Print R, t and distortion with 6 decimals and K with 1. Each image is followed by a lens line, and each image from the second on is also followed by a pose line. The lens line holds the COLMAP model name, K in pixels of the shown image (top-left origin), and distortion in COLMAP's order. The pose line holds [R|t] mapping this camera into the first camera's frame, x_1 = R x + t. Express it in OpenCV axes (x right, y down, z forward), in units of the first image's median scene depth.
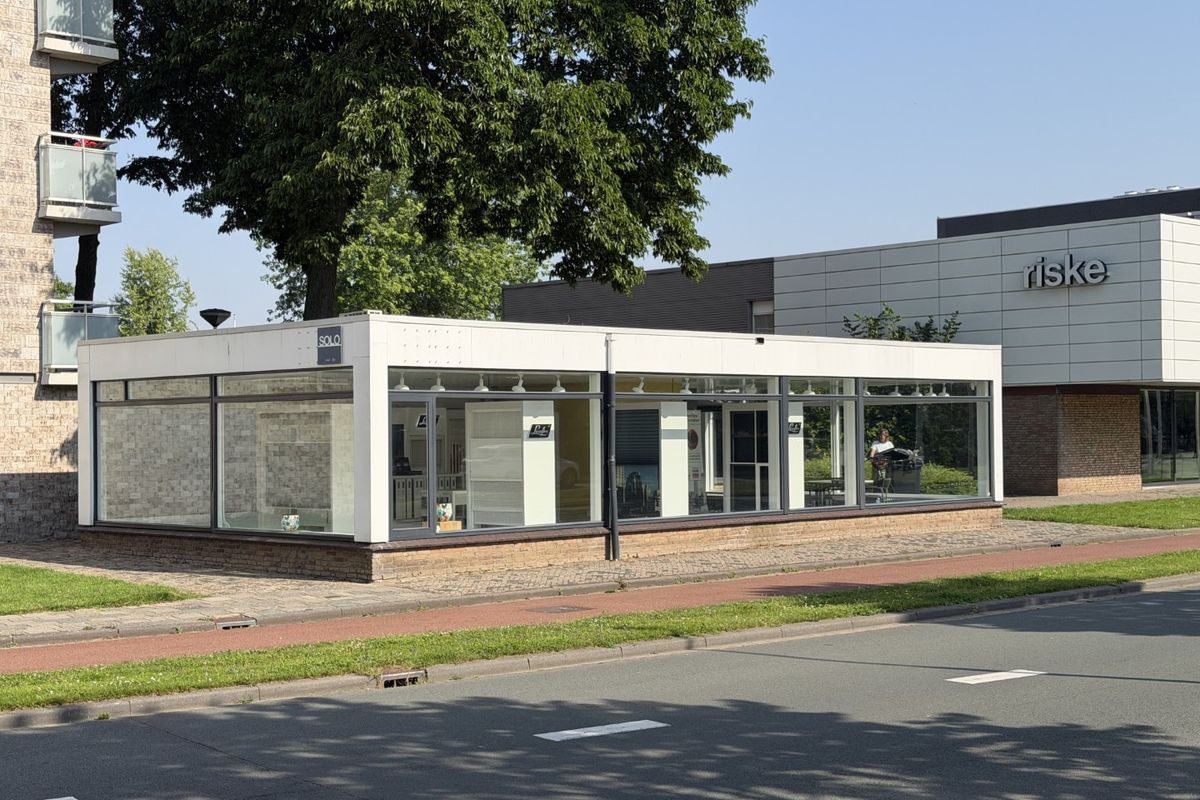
lens RADIAL K [[1664.4, 0, 600.0], [0, 1664.4, 400.0], [0, 0, 1]] dist [0.096394, -0.121119]
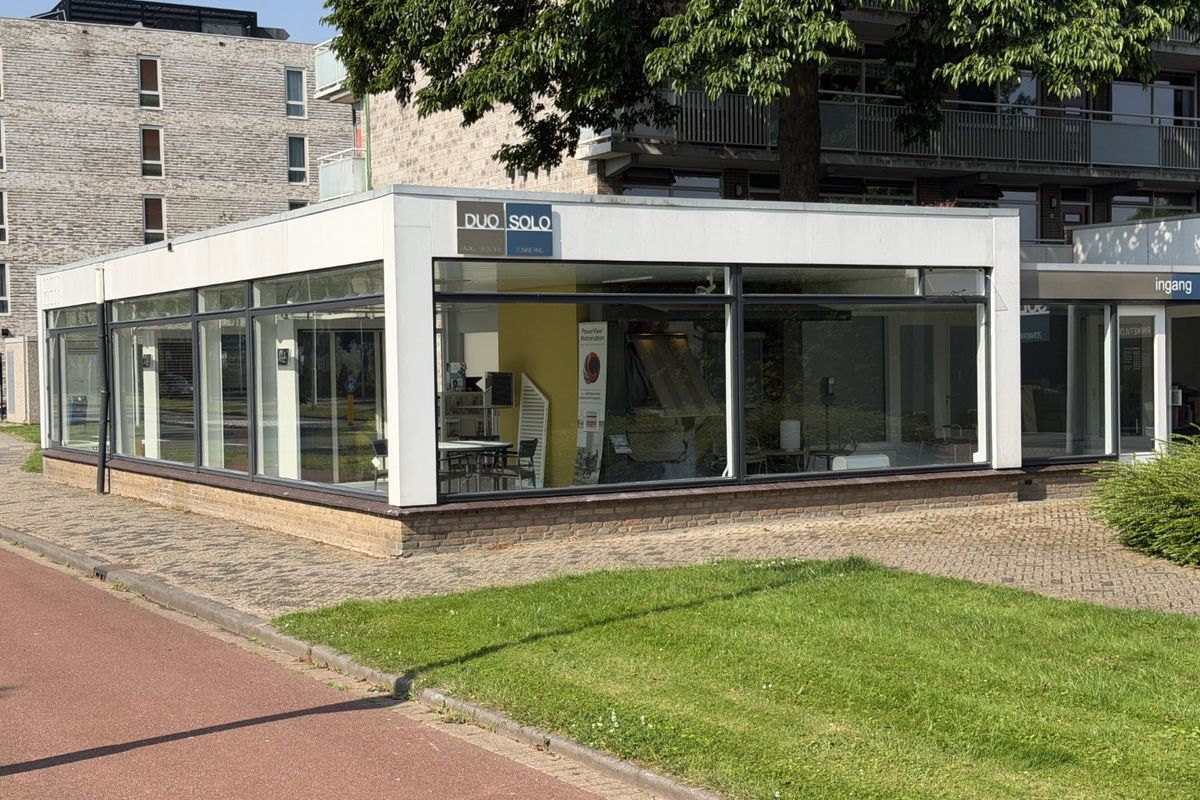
lens RADIAL K [[1664.4, 0, 600.0], [0, 1664.4, 400.0], [0, 0, 1]] dist [0.096394, -0.121119]
pose [[-0.250238, 0.036072, -0.967512, 0.760641], [0.038806, 0.998876, 0.027204, 0.020566], [0.967406, -0.030737, -0.251357, 1.285753]]
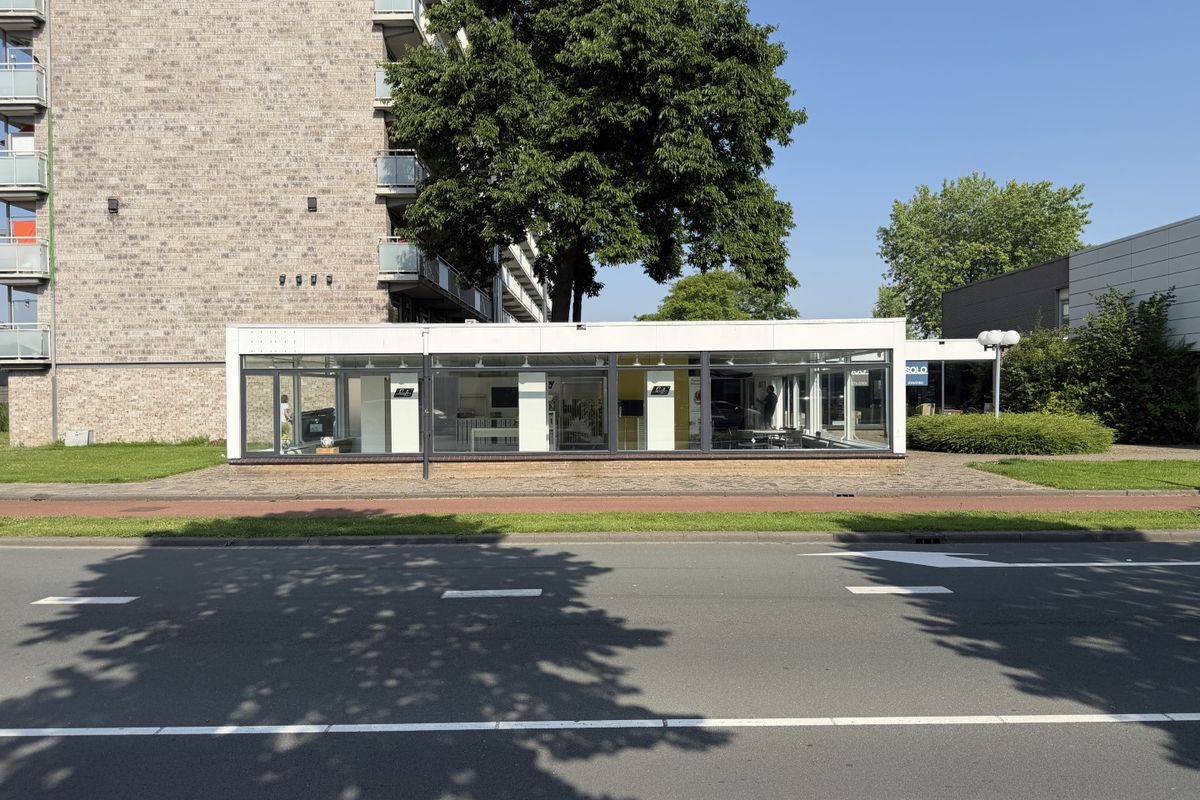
lens RADIAL K [[831.4, 0, 609.5], [0, 831.4, 403.4], [0, 0, 1]] dist [0.086903, -0.120186]
pose [[0.712707, 0.015321, -0.701294, 0.546936], [0.014045, 0.999249, 0.036103, 0.002447], [0.701321, -0.035581, 0.711957, 0.486363]]
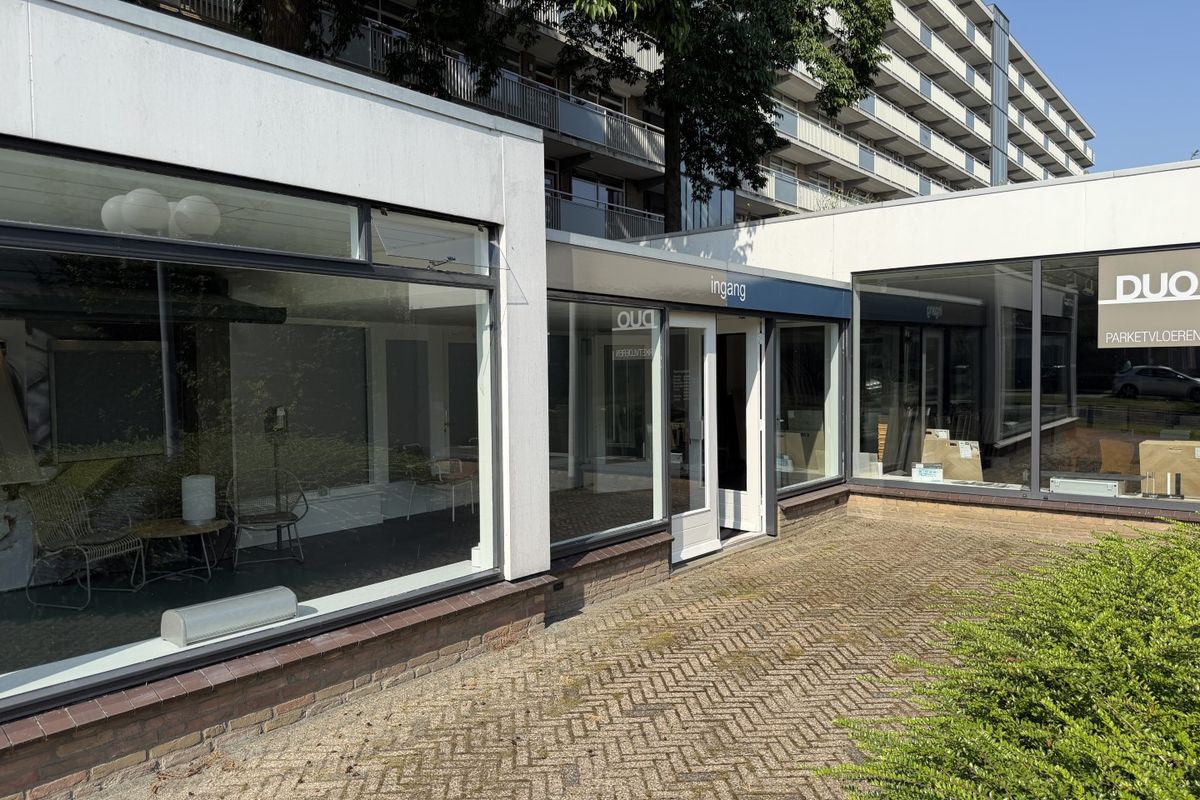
lens RADIAL K [[846.3, 0, 605.3], [0, 846.3, 399.0], [0, 0, 1]] dist [0.017746, -0.002854]
pose [[0.113403, 0.044820, -0.992538, 0.226292], [0.029743, 0.998381, 0.048482, 0.022279], [0.993104, -0.035019, 0.111887, 1.270252]]
